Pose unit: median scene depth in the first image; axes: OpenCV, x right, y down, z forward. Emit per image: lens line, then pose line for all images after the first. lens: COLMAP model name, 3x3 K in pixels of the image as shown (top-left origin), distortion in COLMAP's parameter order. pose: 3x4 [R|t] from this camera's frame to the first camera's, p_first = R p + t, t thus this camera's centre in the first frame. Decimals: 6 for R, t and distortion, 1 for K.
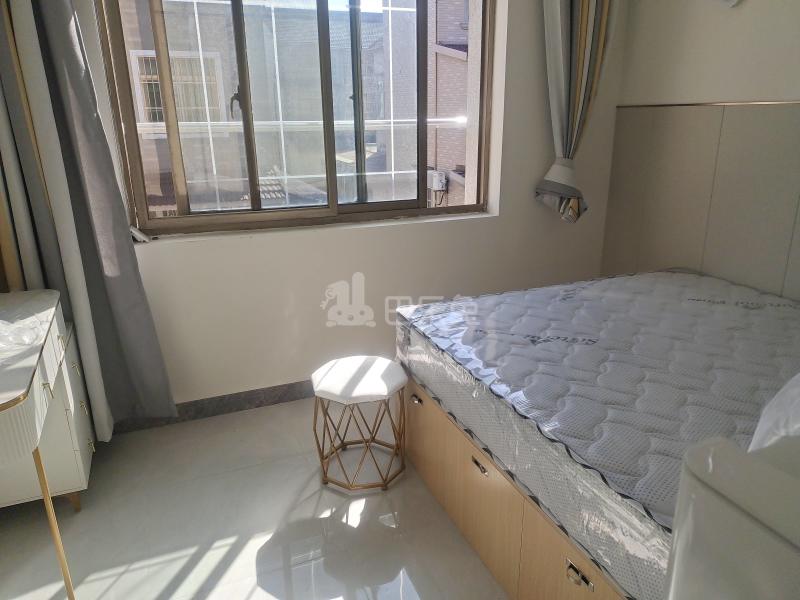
lens RADIAL K [[589.5, 0, 400.0], [0, 589.5, 300.0], [0, 0, 1]] dist [0.059604, -0.065208]
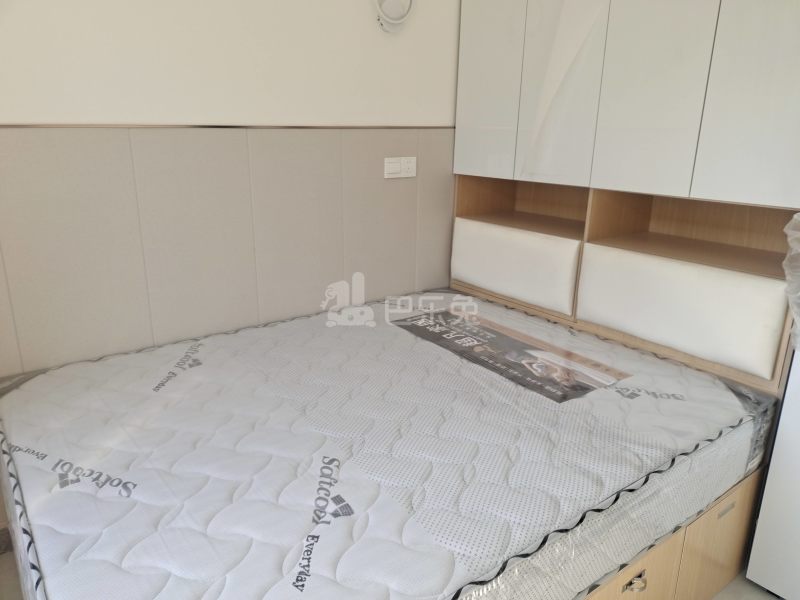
lens RADIAL K [[583.4, 0, 400.0], [0, 583.4, 300.0], [0, 0, 1]] dist [0.060779, -0.001877]
pose [[-0.255358, -0.272441, 0.927668, -0.209550], [0.295281, 0.891661, 0.343148, -0.225508], [-0.920653, 0.361548, -0.147246, 0.673321]]
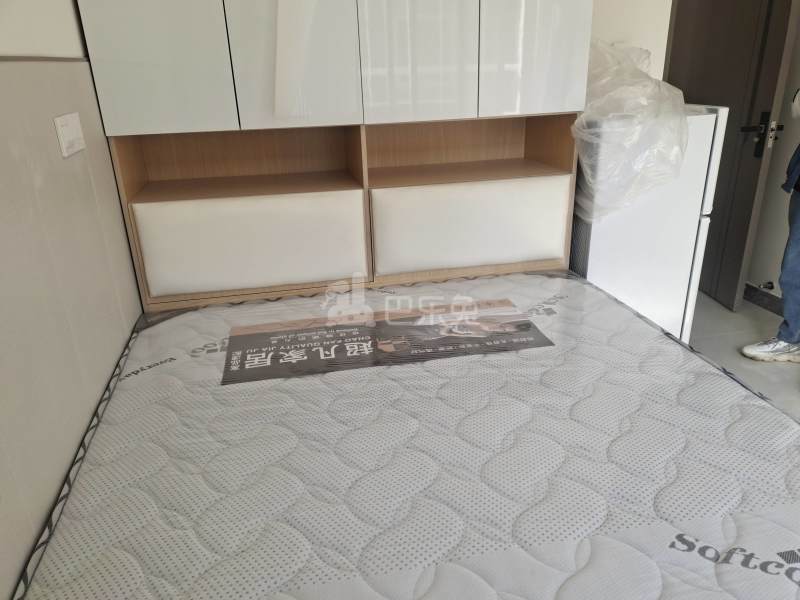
lens RADIAL K [[583.4, 0, 400.0], [0, 583.4, 300.0], [0, 0, 1]] dist [0.060779, -0.001877]
pose [[-0.983645, -0.027651, 0.177982, 0.329926], [0.094916, 0.760235, 0.642676, -0.288858], [-0.153080, 0.649059, -0.745177, 0.891591]]
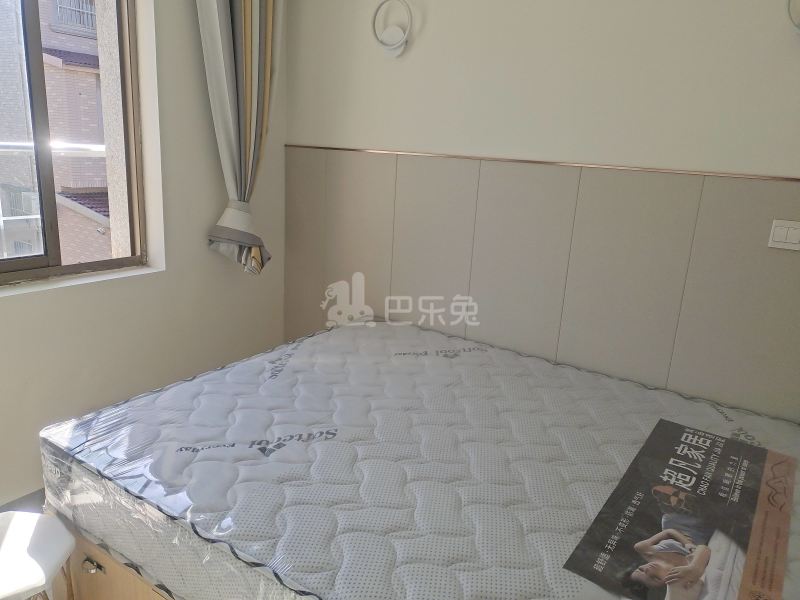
lens RADIAL K [[589.5, 0, 400.0], [0, 589.5, 300.0], [0, 0, 1]] dist [0.059604, -0.065208]
pose [[0.819314, -0.087724, 0.566594, -0.034618], [0.107778, 0.994173, -0.001926, -0.073311], [-0.563124, 0.062645, 0.823995, 0.177391]]
